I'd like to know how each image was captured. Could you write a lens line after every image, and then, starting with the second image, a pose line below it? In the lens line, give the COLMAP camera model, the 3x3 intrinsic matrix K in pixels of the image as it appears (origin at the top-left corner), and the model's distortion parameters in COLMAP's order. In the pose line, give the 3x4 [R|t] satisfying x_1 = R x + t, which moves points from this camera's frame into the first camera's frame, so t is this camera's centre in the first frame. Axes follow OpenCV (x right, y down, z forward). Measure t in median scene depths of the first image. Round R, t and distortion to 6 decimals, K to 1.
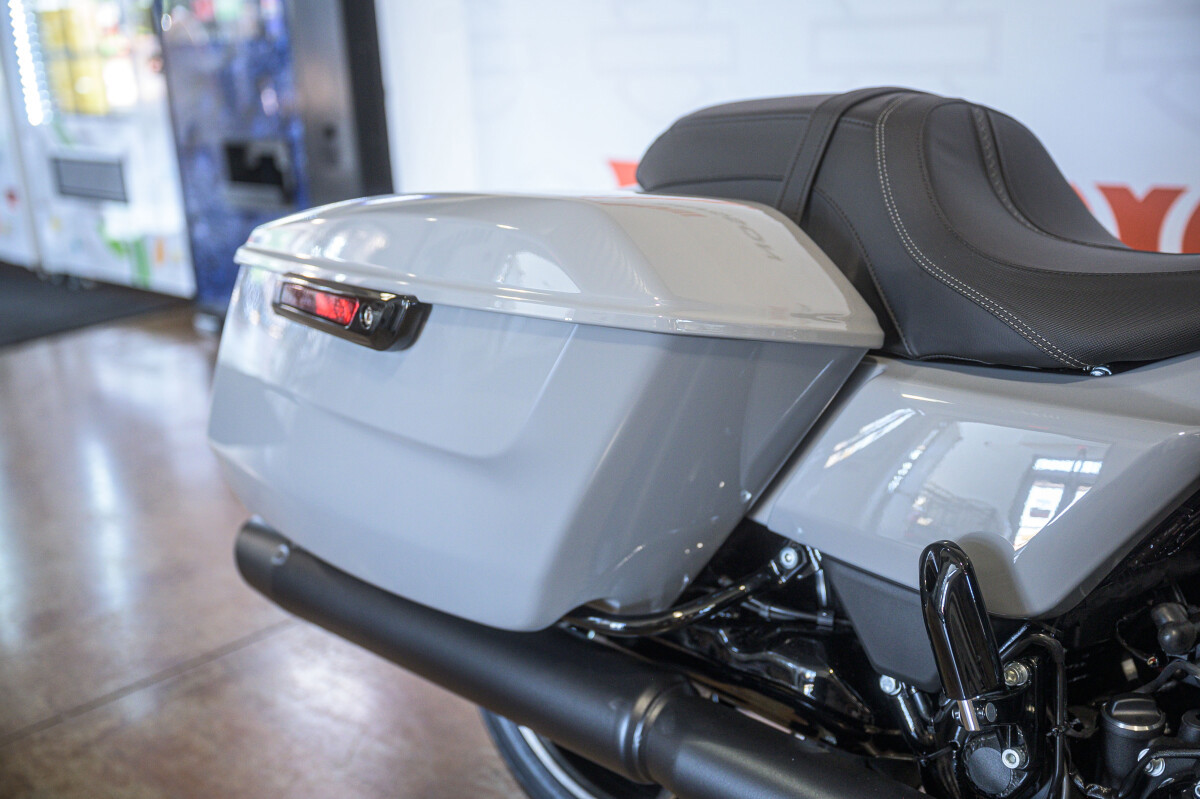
lens RADIAL K [[1427.3, 0, 600.0], [0, 1427.3, 399.5], [0, 0, 1]] dist [-0.008824, -0.006412]
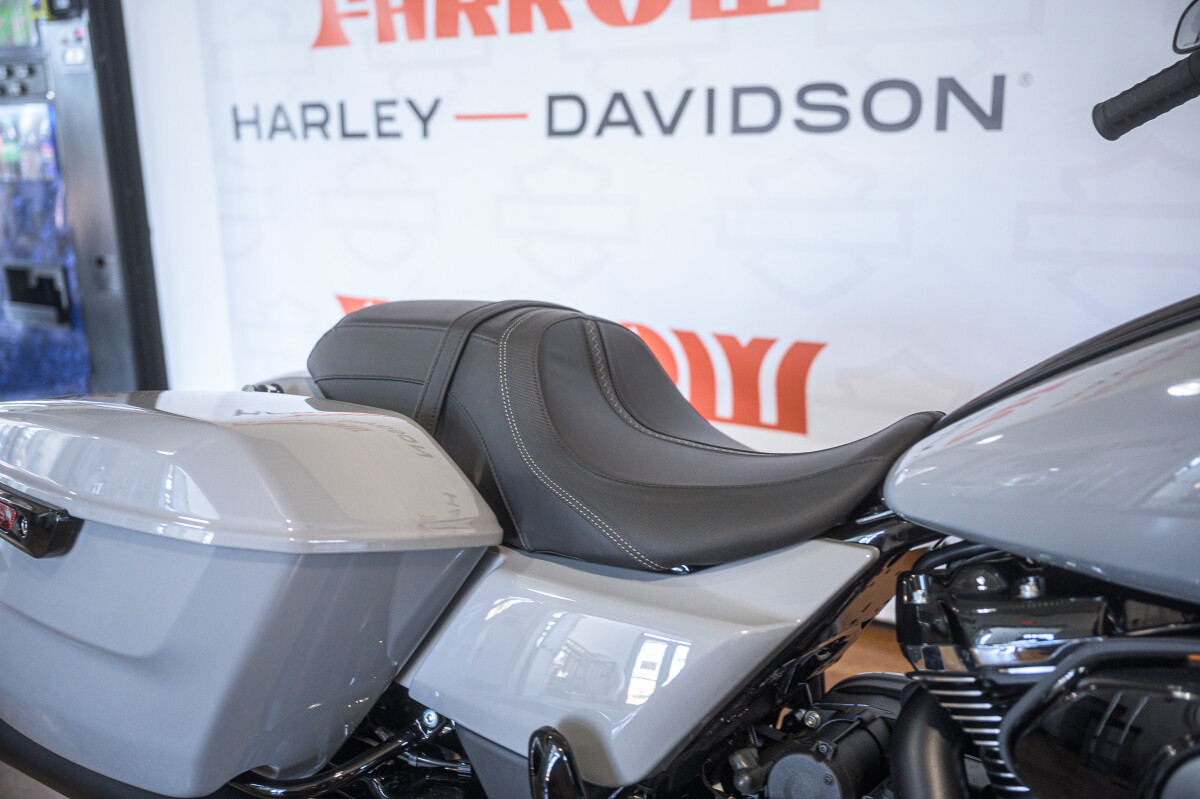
lens RADIAL K [[1099.7, 0, 600.0], [0, 1099.7, 399.5], [0, 0, 1]] dist [-0.004162, 0.000015]
pose [[0.979281, -0.011295, 0.202190, 0.093103], [0.018178, 0.999316, -0.032214, -0.117149], [-0.201688, 0.035222, 0.978816, 0.104325]]
